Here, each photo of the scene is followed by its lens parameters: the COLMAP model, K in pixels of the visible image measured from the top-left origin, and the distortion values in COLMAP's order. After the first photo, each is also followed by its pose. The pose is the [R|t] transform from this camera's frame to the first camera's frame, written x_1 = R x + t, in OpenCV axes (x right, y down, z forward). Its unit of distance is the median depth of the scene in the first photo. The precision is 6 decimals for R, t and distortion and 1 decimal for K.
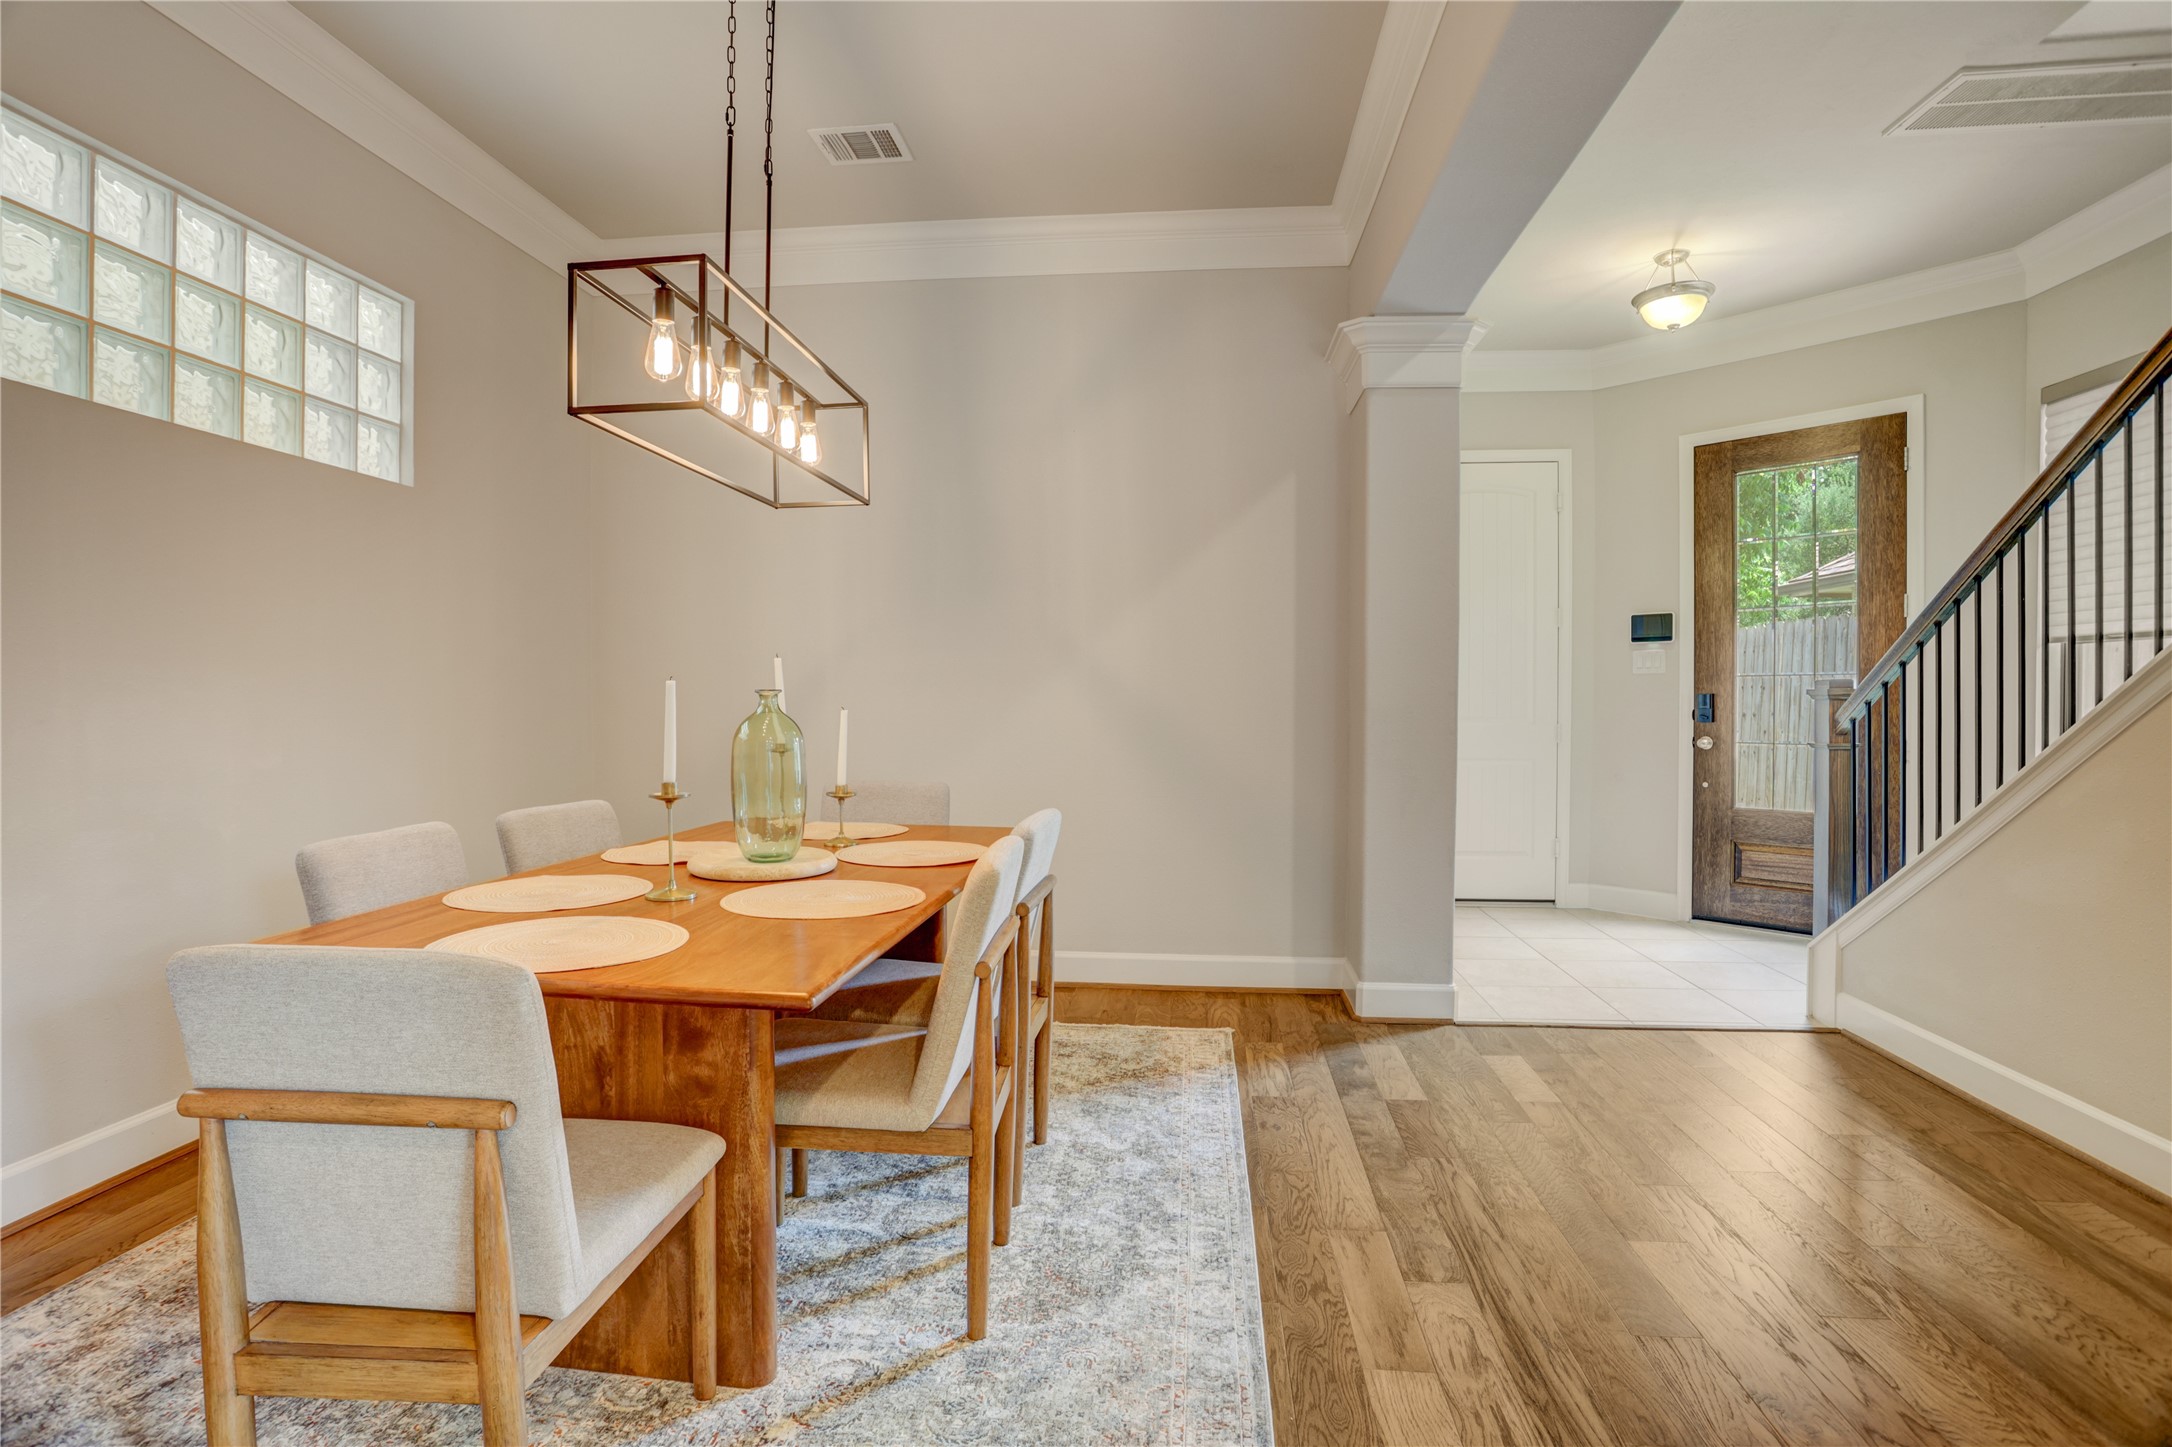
lens RADIAL K [[1066.1, 0, 1087.1], [0, 1066.1, 717.7], [0, 0, 1]] dist [-0.049216, 0.000892]
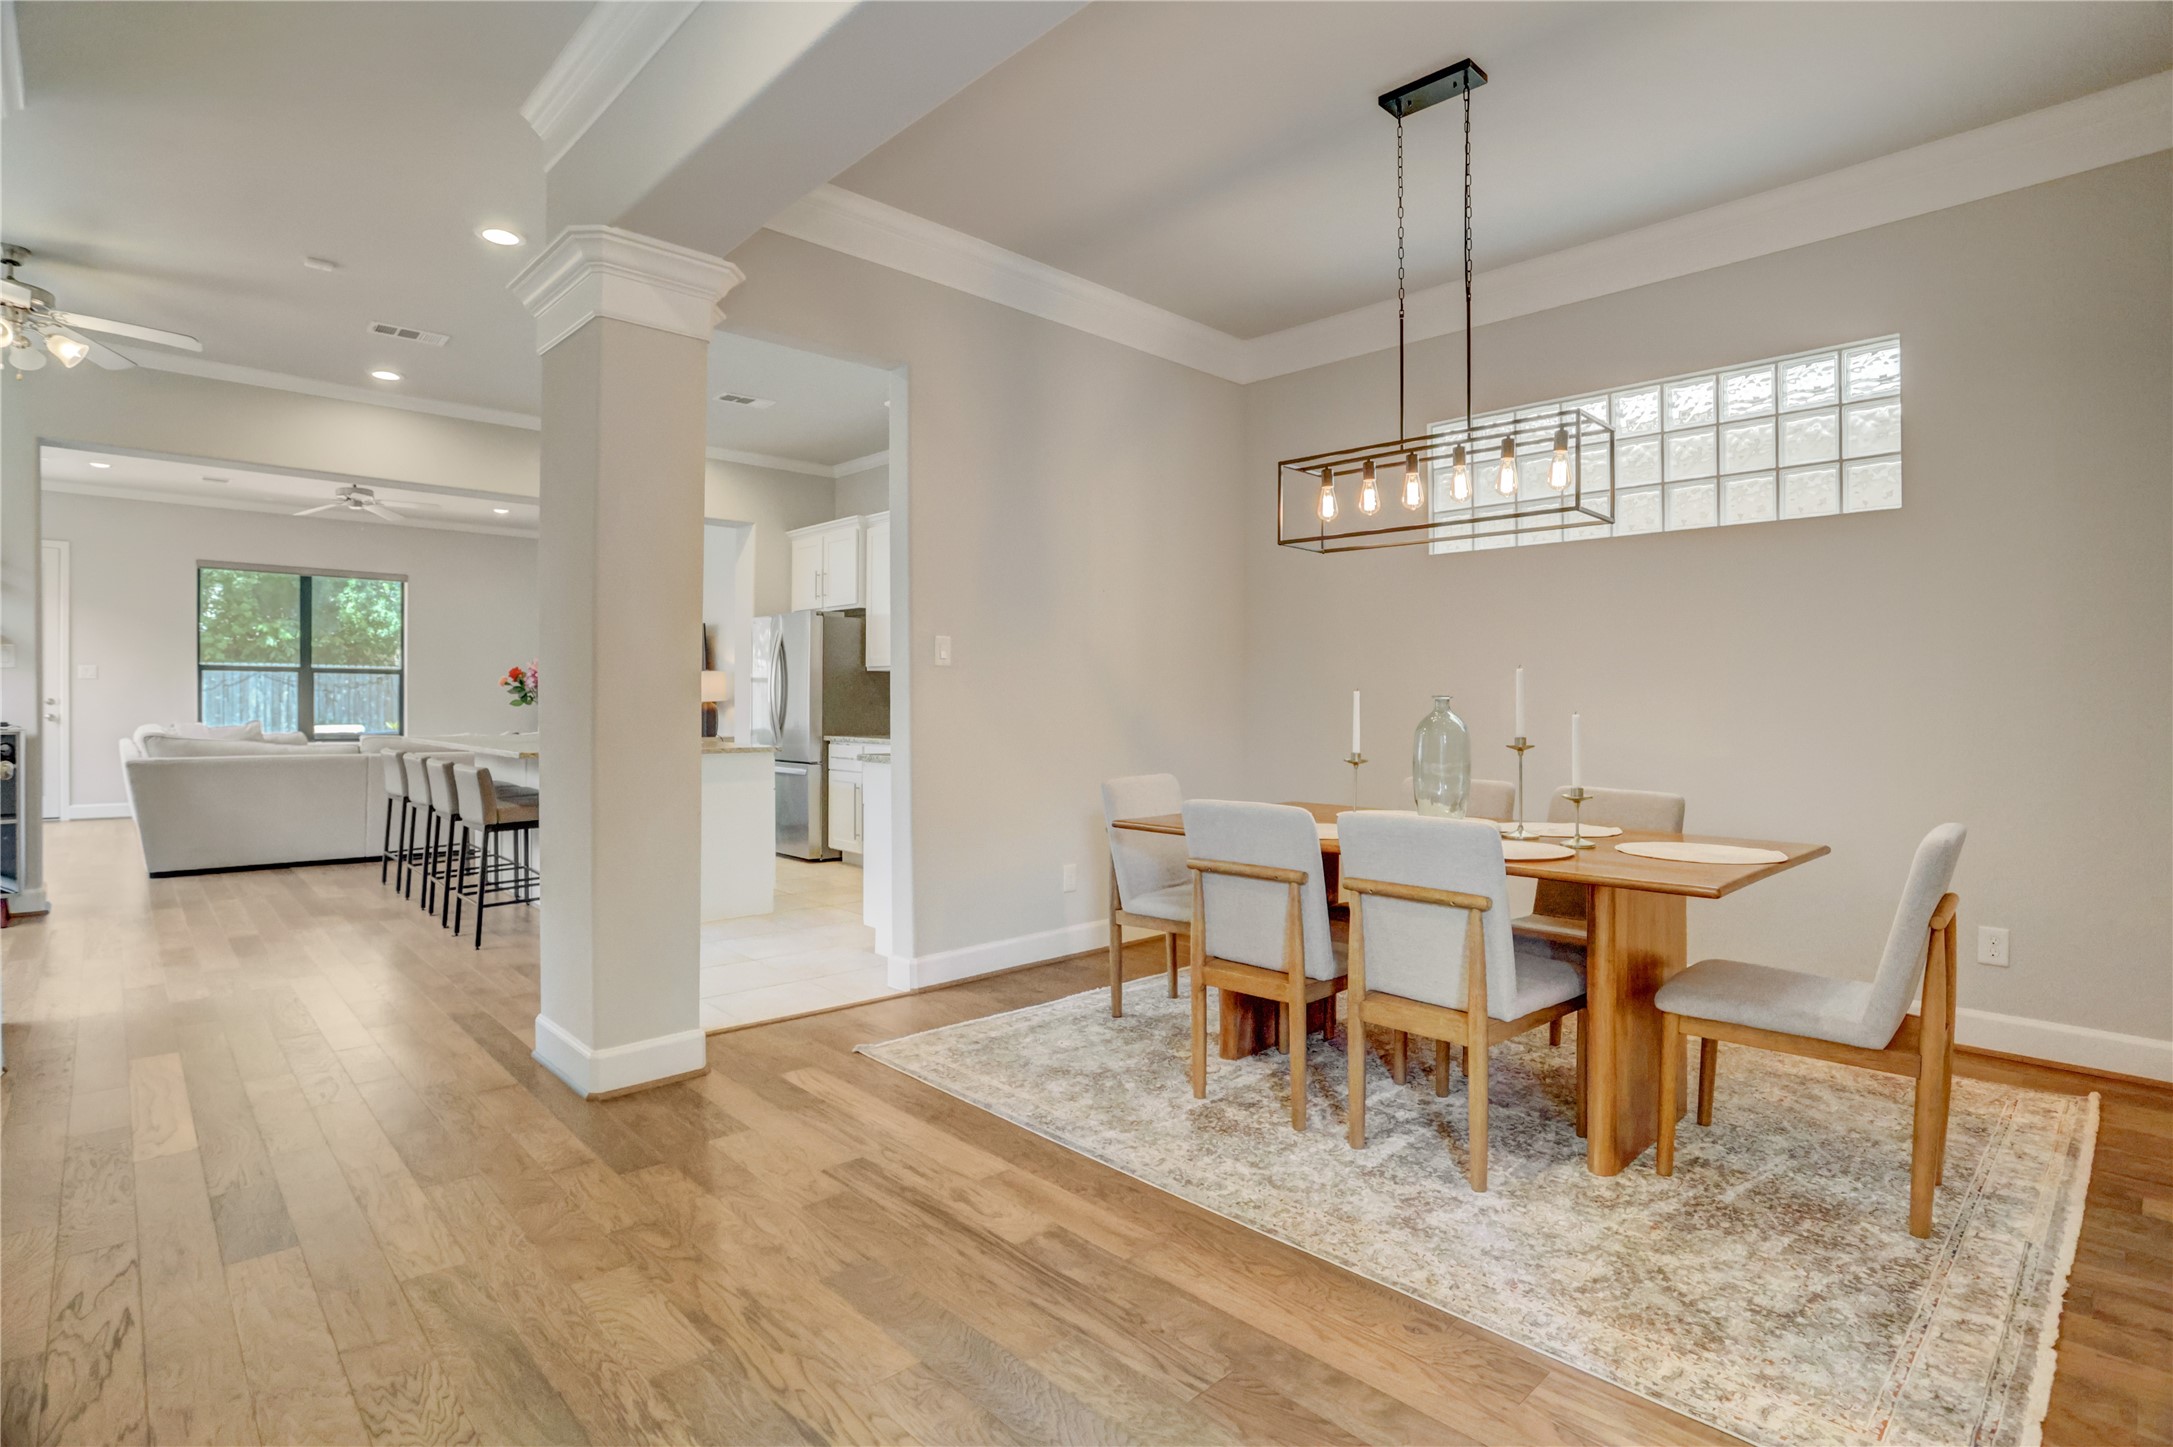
lens RADIAL K [[1076.7, 0, 1074.2], [0, 1076.7, 714.8], [0, 0, 1]] dist [-0.069409, 0.030801]
pose [[-0.657339, 0.005165, -0.753577, 0.781194], [-0.015660, 0.999667, 0.020512, -0.019009], [0.753432, 0.025284, -0.657040, 1.192233]]
